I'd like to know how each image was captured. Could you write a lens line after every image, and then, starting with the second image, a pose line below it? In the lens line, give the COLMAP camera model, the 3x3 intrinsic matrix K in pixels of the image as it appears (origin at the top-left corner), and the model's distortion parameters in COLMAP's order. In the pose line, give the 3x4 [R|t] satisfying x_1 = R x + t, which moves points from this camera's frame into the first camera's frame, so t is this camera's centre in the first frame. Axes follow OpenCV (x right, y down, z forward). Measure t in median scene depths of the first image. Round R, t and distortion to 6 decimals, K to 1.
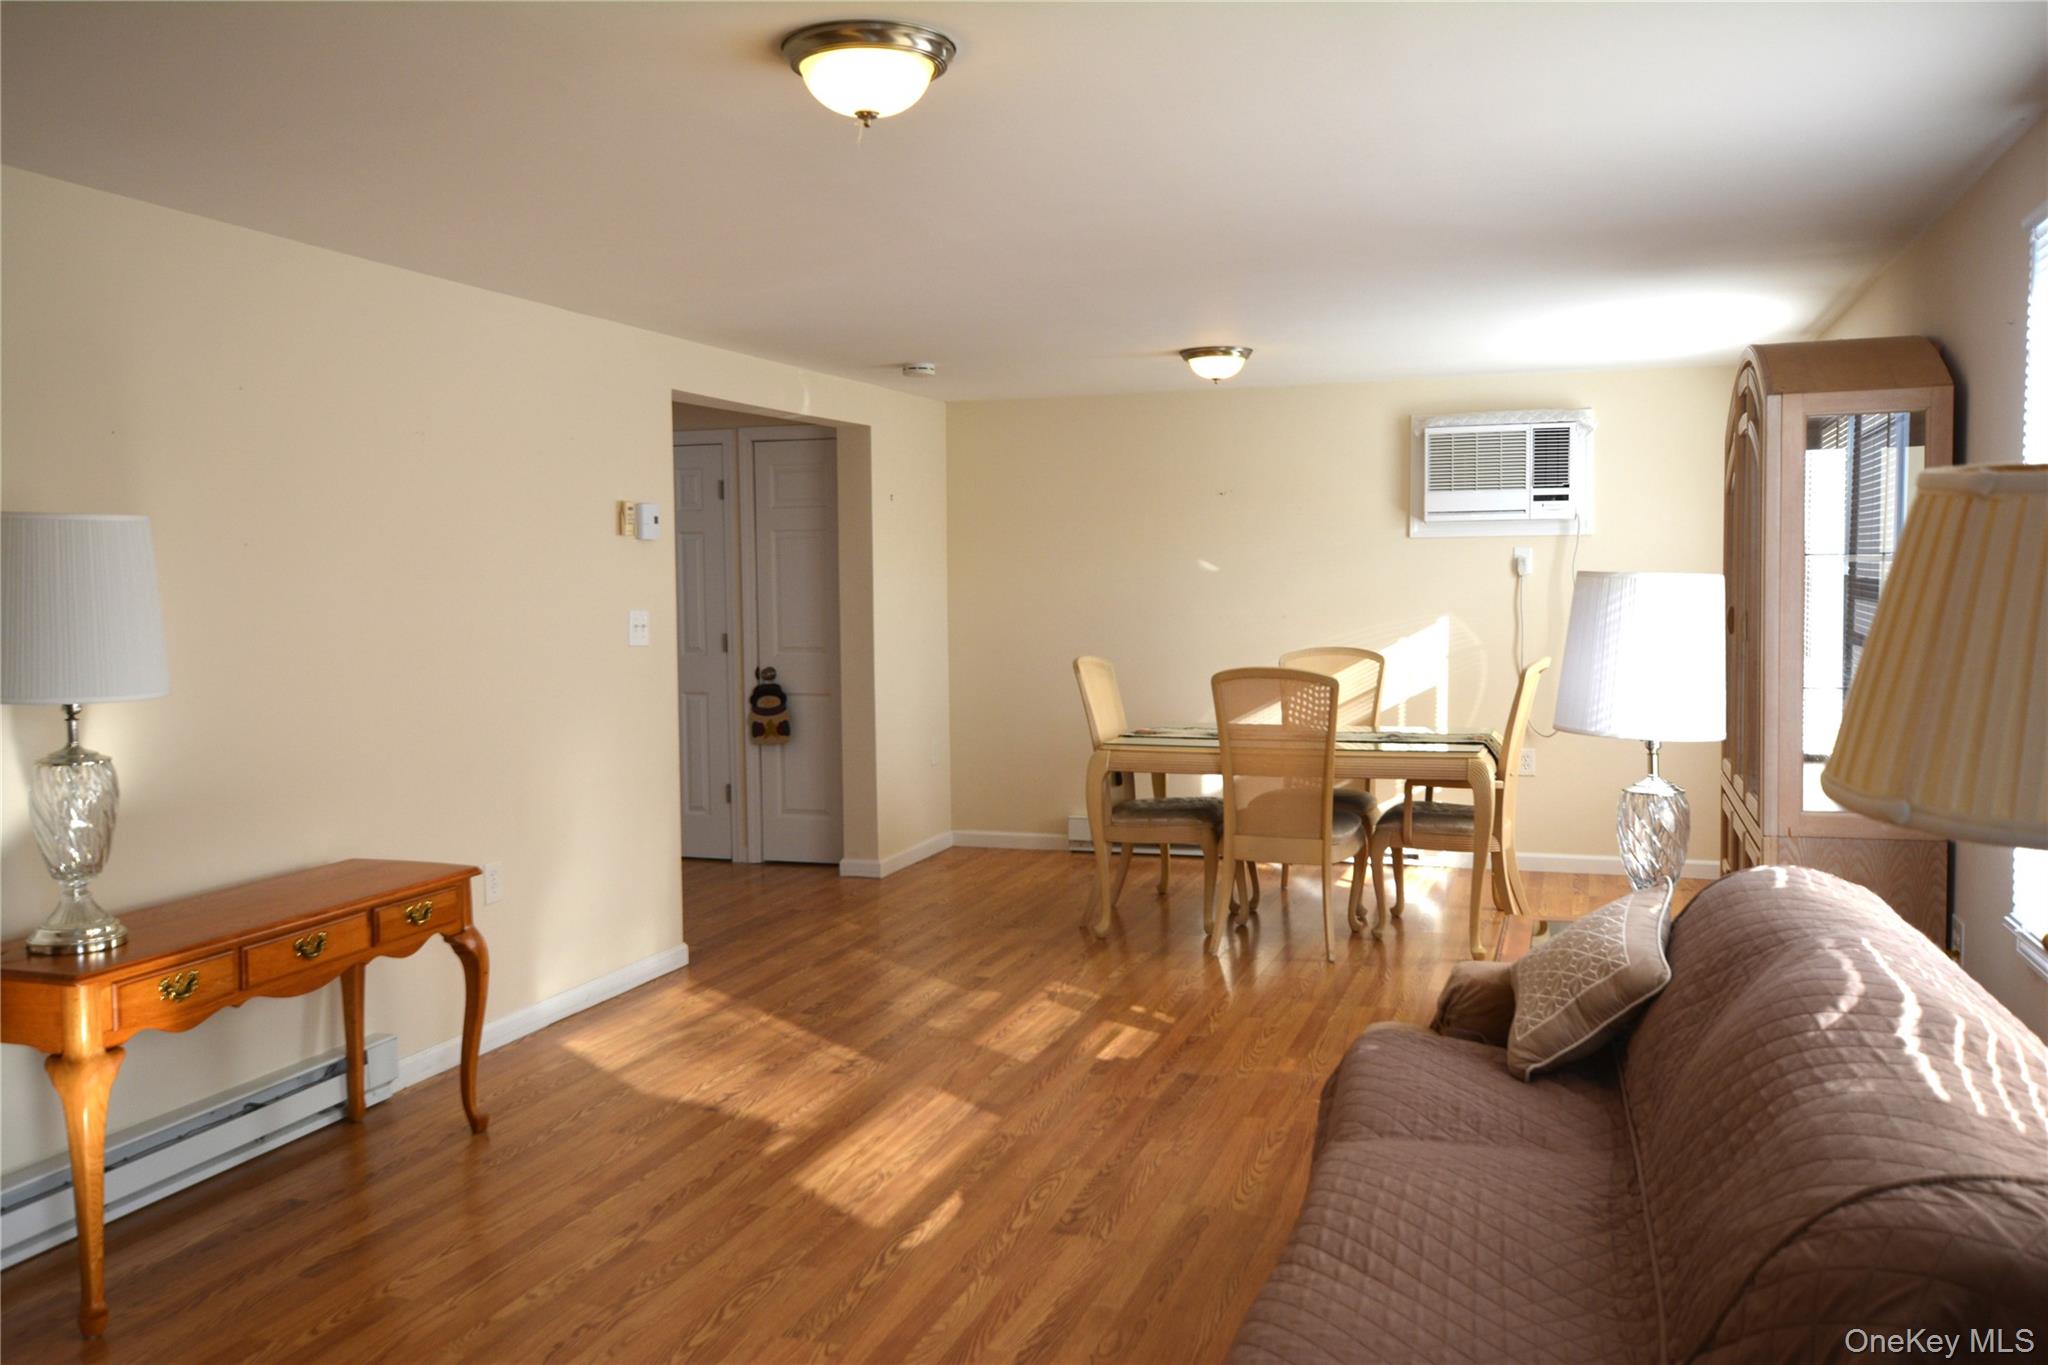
lens RADIAL K [[1726.3, 0, 1009.9], [0, 1726.3, 678.4], [0, 0, 1]] dist [-0.002570, 0.036742]
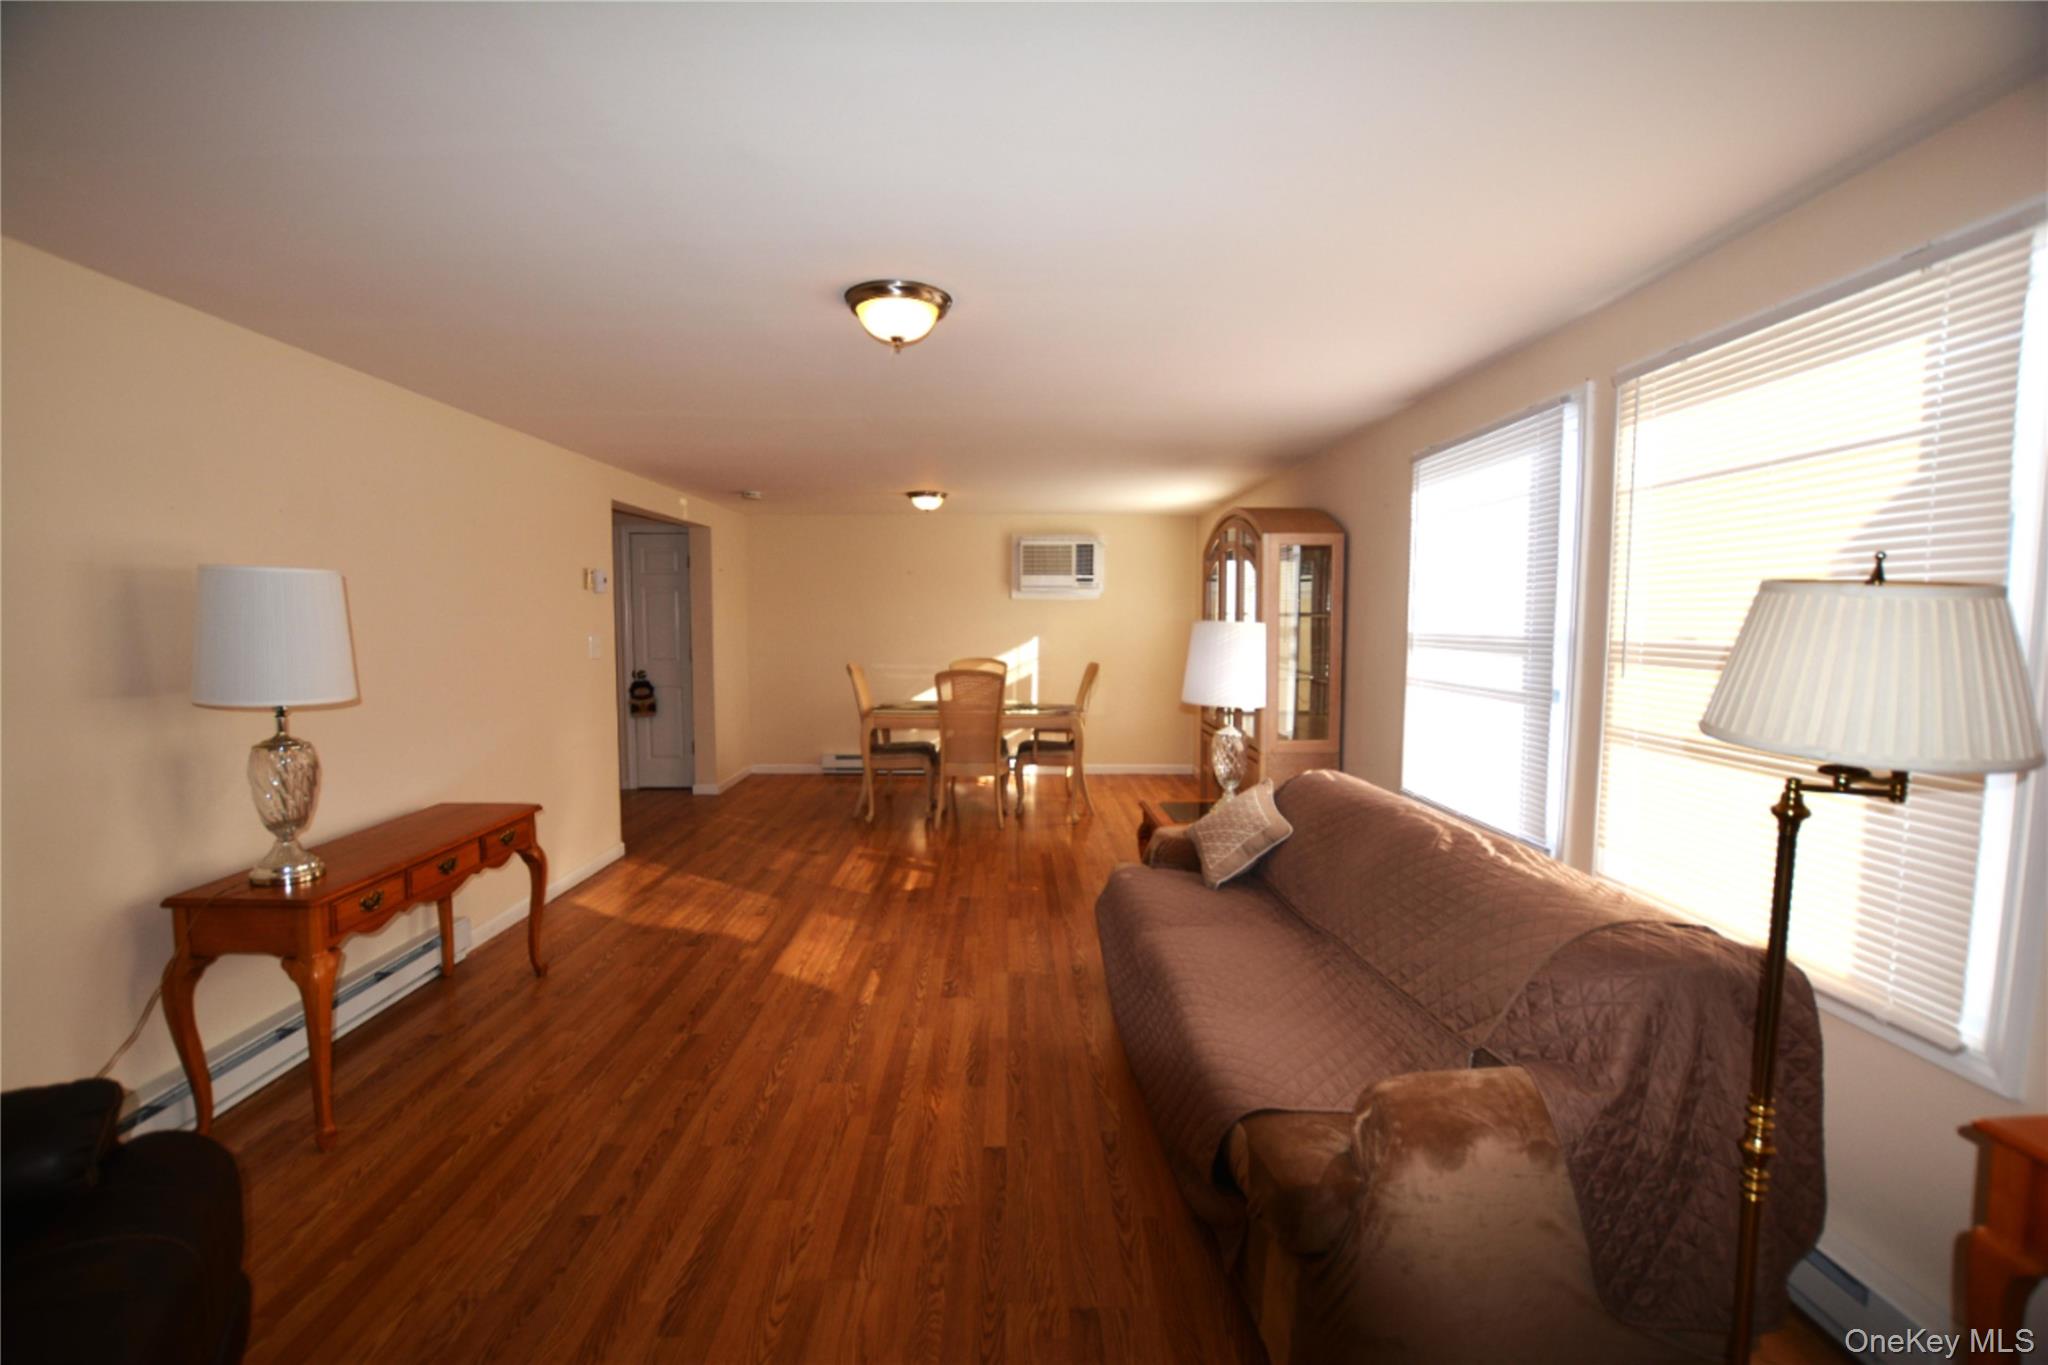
lens RADIAL K [[926.7, 0, 1033.1], [0, 926.7, 689.5], [0, 0, 1]] dist [-0.029245, 0.002919]
pose [[0.939194, -0.013230, 0.343133, -0.126213], [0.006884, 0.999782, 0.019704, -0.004367], [-0.343319, -0.016144, 0.939080, 0.060778]]
